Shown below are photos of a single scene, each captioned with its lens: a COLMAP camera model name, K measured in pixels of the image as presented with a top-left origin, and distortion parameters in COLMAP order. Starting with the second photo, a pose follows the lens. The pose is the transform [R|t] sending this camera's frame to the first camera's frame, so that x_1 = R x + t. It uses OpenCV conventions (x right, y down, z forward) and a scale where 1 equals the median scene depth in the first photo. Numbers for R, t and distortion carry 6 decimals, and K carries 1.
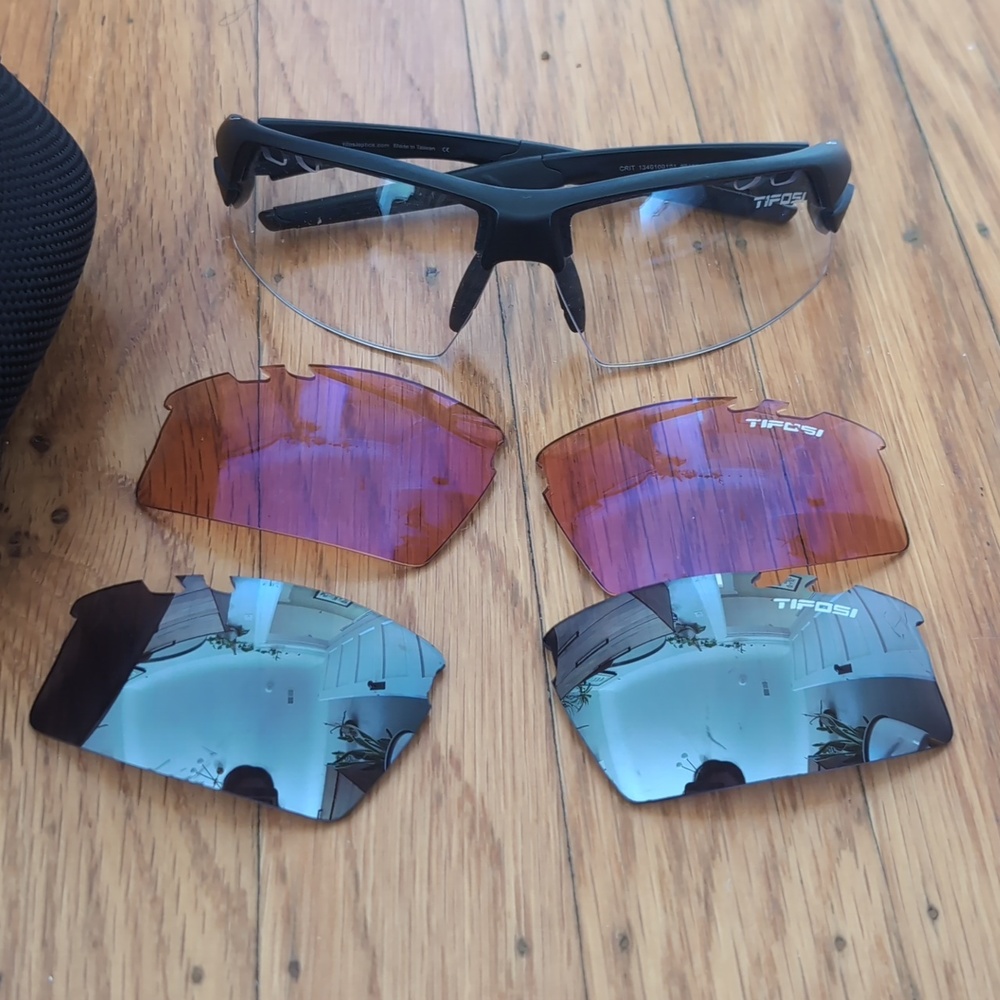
lens RADIAL K [[1648.3, 0, 500.0], [0, 1648.3, 500.0], [0, 0, 1]] dist [0.156875, -0.739759]
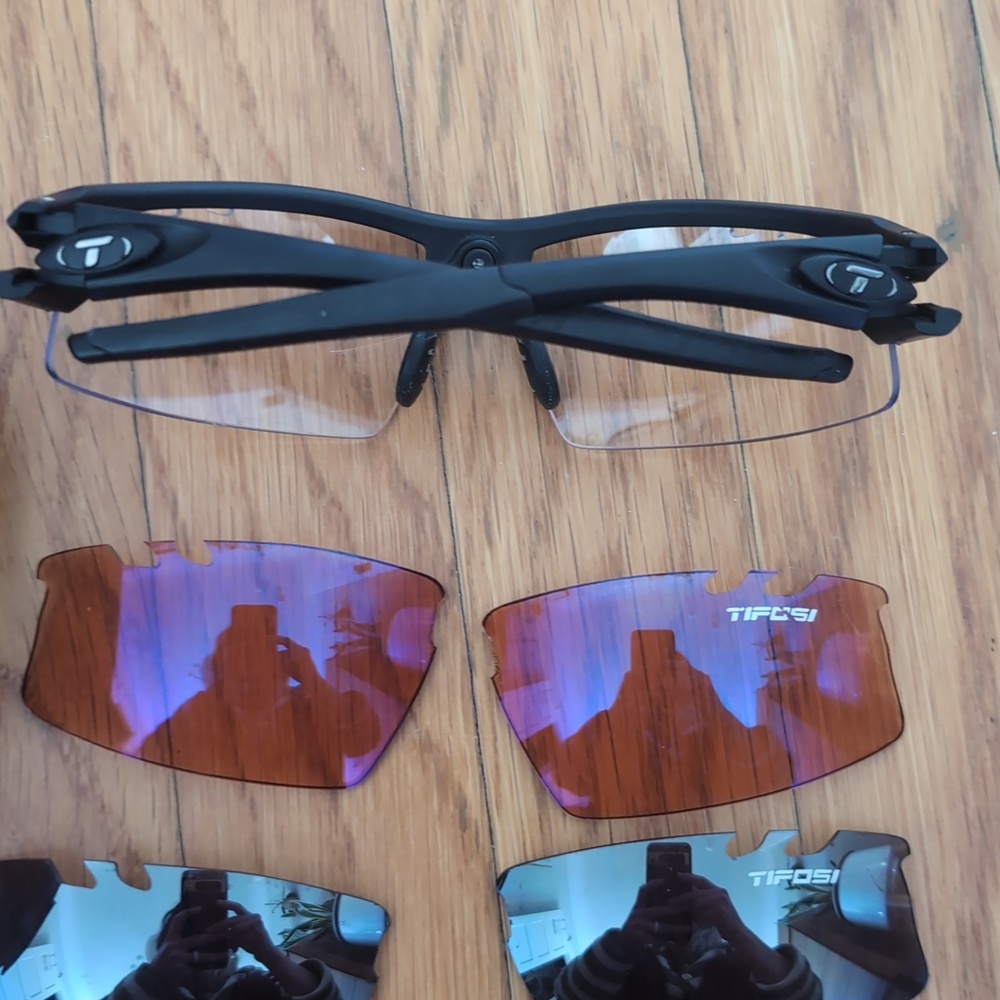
lens RADIAL K [[1648.3, 0, 500.0], [0, 1648.3, 500.0], [0, 0, 1]] dist [0.156875, -0.739759]
pose [[0.999189, -0.039517, 0.007755, 0.027310], [0.029527, 0.849851, 0.526195, -0.536720], [-0.027384, -0.525539, 0.850329, 0.304071]]
